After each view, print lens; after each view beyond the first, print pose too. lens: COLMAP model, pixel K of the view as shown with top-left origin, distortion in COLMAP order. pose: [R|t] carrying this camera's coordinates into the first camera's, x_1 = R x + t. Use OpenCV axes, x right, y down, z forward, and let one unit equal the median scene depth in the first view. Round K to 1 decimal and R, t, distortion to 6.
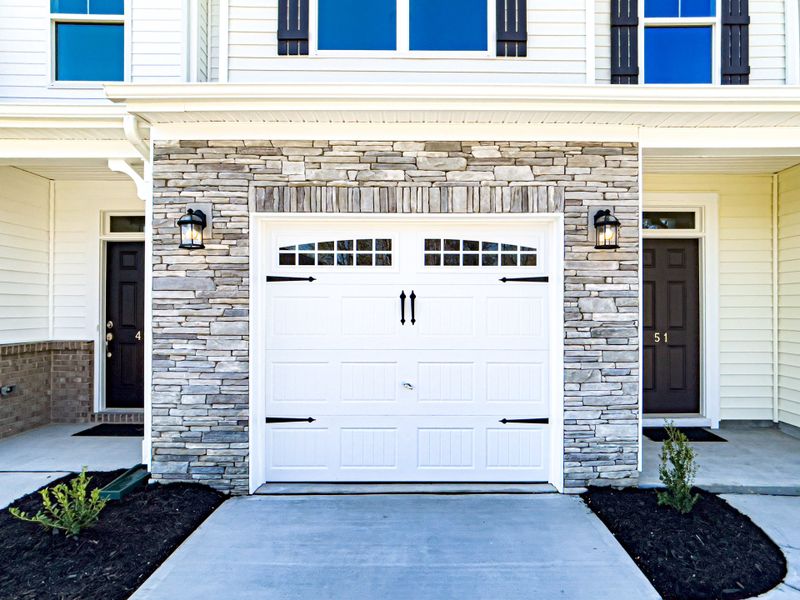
lens RADIAL K [[480.4, 0, 401.5], [0, 480.4, 307.4], [0, 0, 1]] dist [-0.015761, 0.003066]
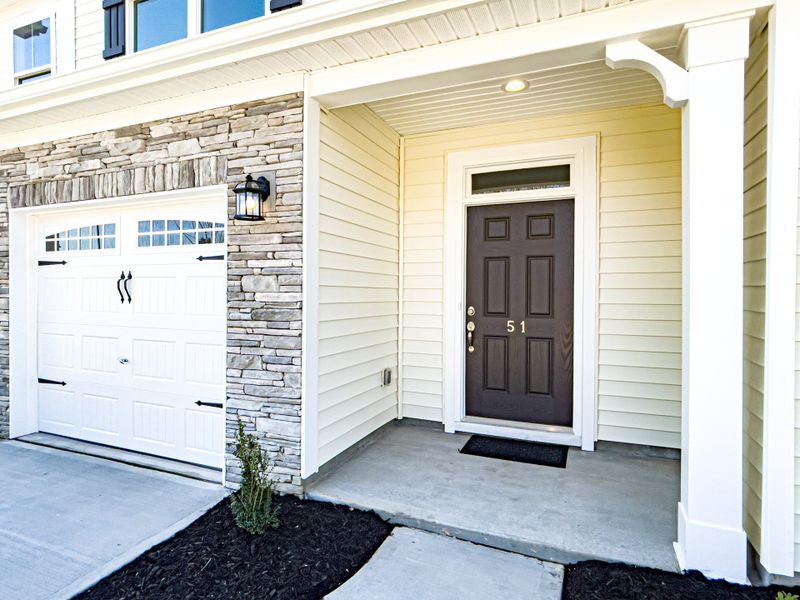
lens RADIAL K [[453.7, 0, 399.6], [0, 453.7, 297.6], [0, 0, 1]] dist [-0.013030, -0.000581]
pose [[0.911485, 0.007695, -0.411262, 0.995296], [-0.003803, 0.999940, 0.010279, 0.011487], [0.411316, -0.007805, 0.911459, 0.340036]]
